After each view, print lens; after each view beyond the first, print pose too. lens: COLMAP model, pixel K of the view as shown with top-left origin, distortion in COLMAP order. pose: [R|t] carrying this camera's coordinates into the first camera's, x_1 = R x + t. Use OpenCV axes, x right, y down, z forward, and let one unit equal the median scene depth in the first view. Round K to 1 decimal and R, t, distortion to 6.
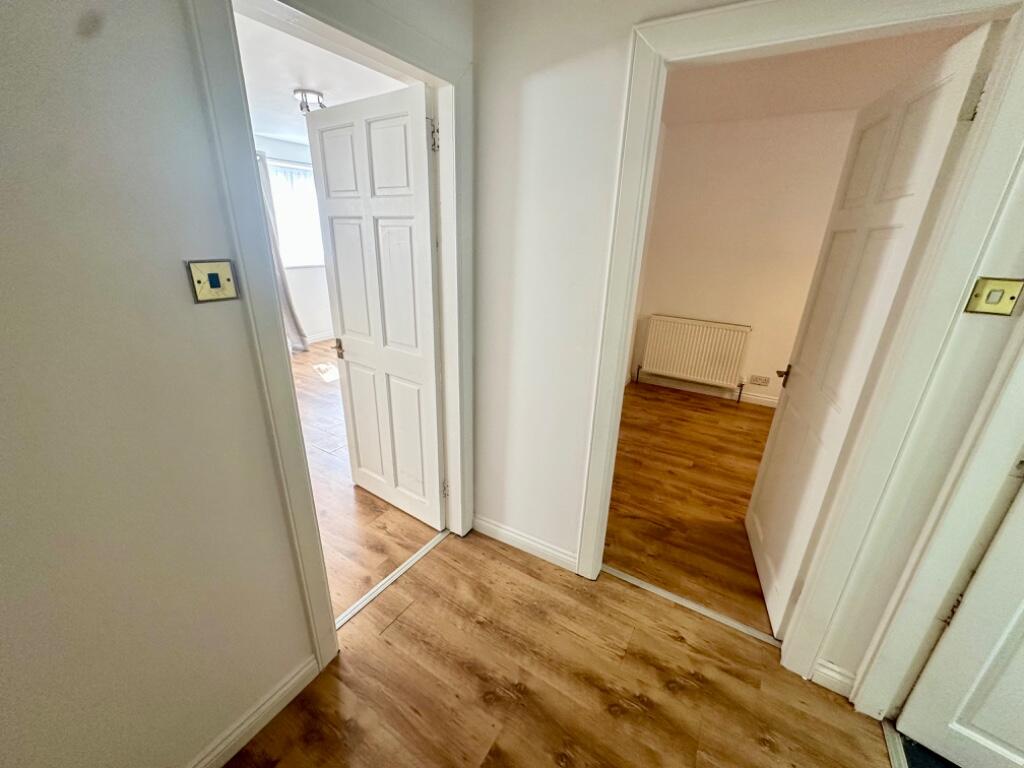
lens RADIAL K [[407.5, 0, 509.6], [0, 407.5, 384.4], [0, 0, 1]] dist [-0.000325, 0.000252]
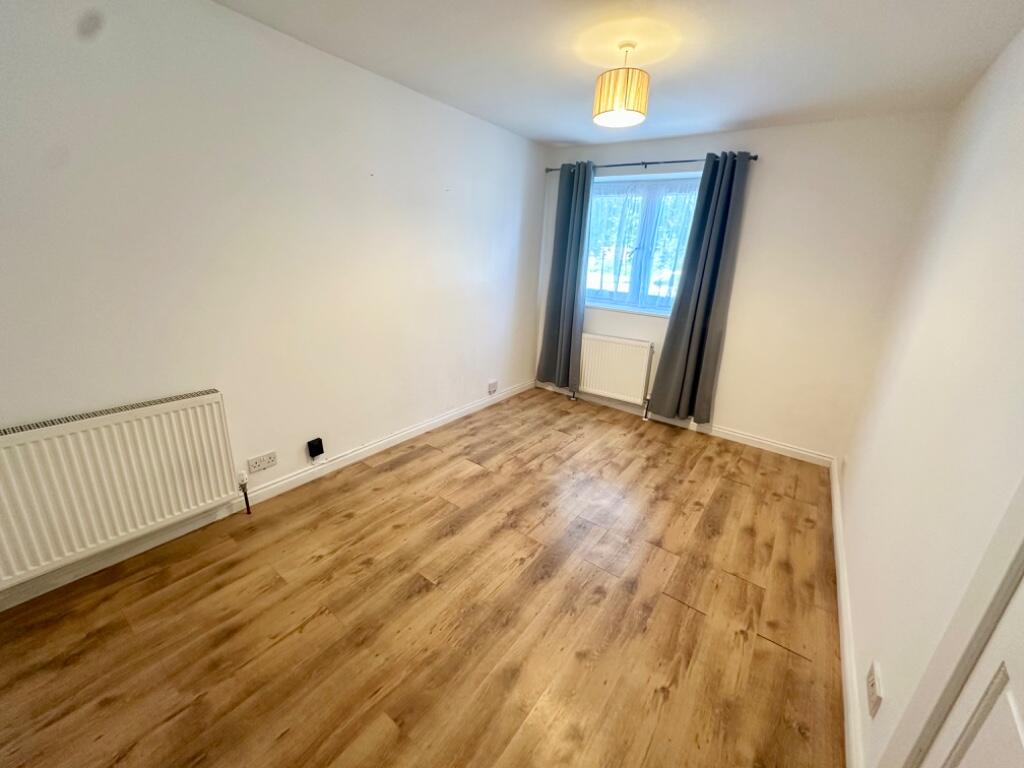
lens RADIAL K [[407.5, 0, 509.9], [0, 407.5, 381.5], [0, 0, 1]] dist [-0.000325, 0.000252]
pose [[0.089354, -0.318360, 0.943749, 0.114289], [0.306309, 0.910401, 0.278109, -0.186561], [-0.947729, 0.264229, 0.178865, 0.531213]]
